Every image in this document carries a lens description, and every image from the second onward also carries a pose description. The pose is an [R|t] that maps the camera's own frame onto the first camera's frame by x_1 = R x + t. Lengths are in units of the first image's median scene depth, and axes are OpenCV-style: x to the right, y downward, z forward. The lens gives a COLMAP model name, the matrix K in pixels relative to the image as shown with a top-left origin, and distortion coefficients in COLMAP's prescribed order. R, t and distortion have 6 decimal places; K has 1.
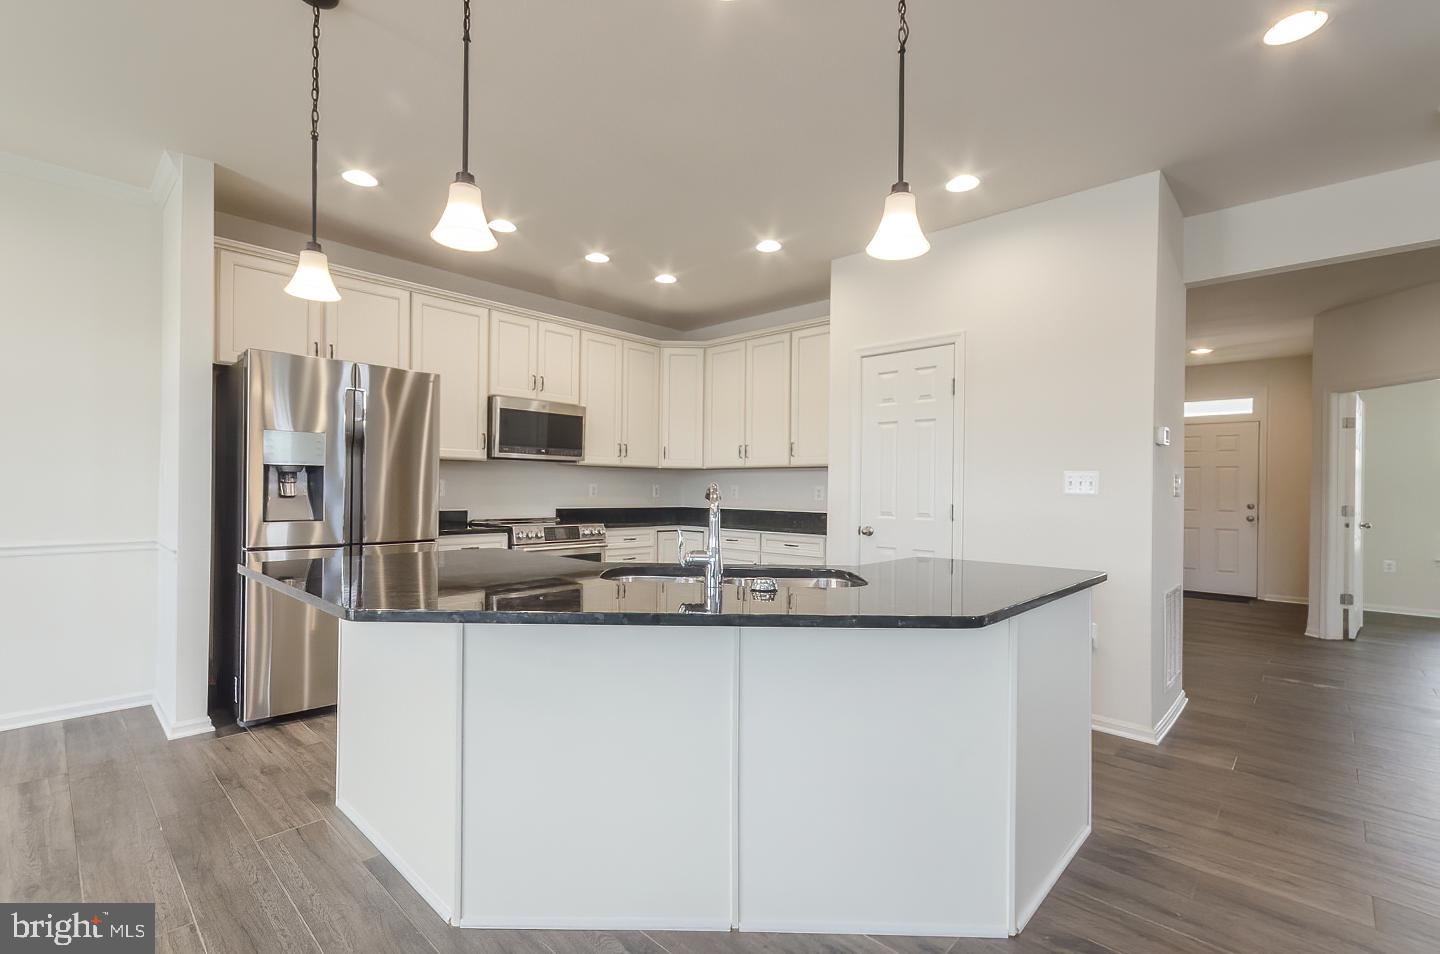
lens RADIAL K [[648.8, 0, 717.5], [0, 648.8, 486.1], [0, 0, 1]] dist [0.007713, 0.002510]
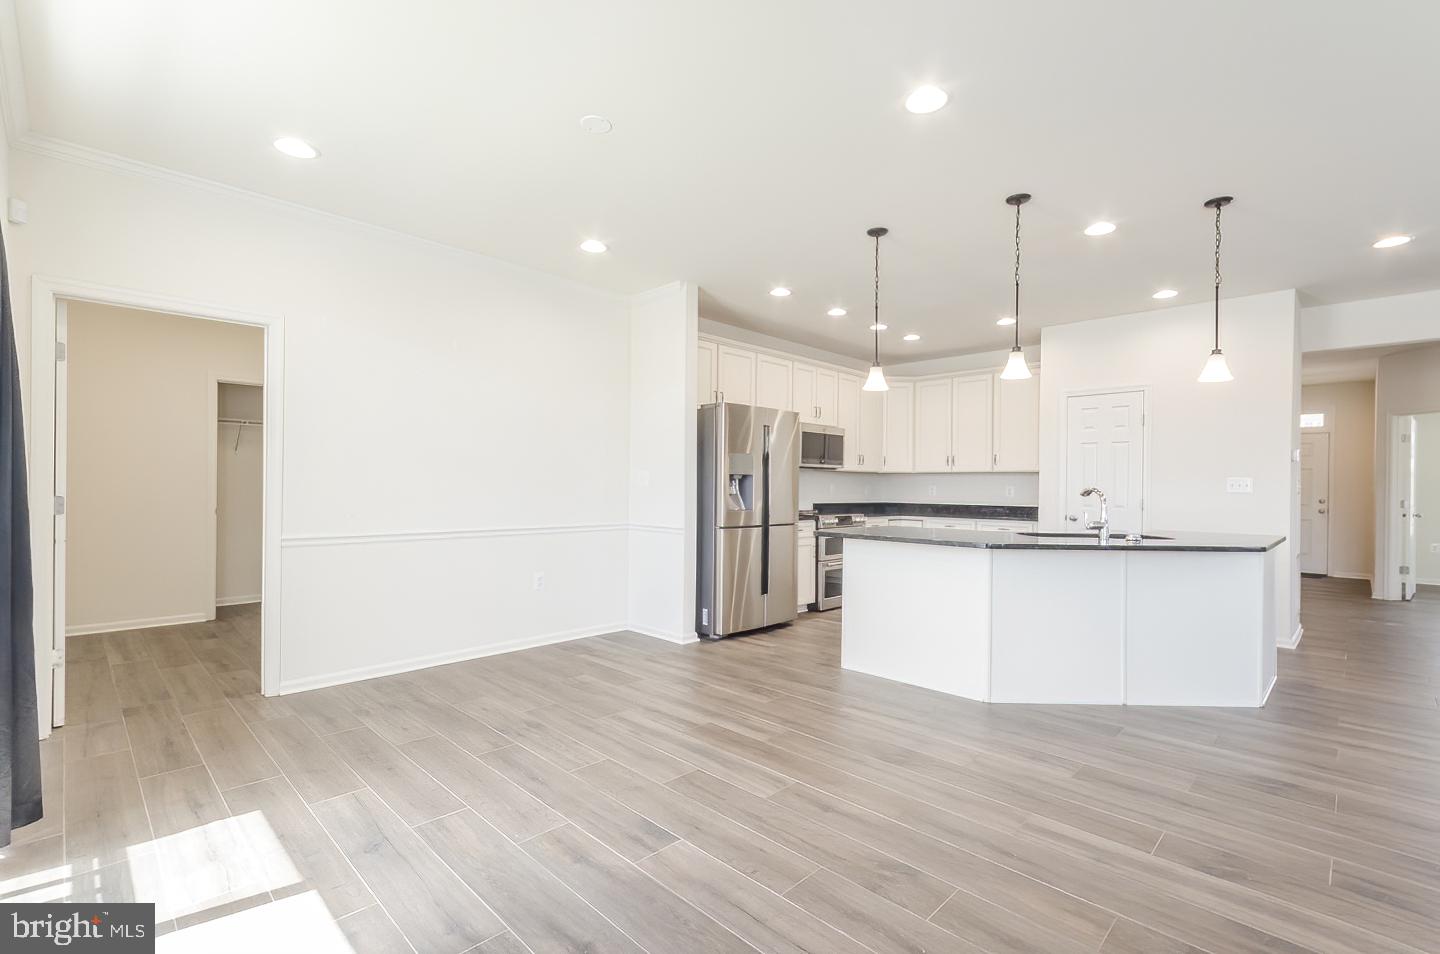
lens RADIAL K [[648.8, 0, 754.6], [0, 648.8, 484.0], [0, 0, 1]] dist [0.007713, 0.002510]
pose [[0.999997, -0.002130, -0.001155, -0.373994], [0.002130, 0.999998, 0.000200, -0.006252], [0.001155, -0.000202, 0.999999, -0.348669]]
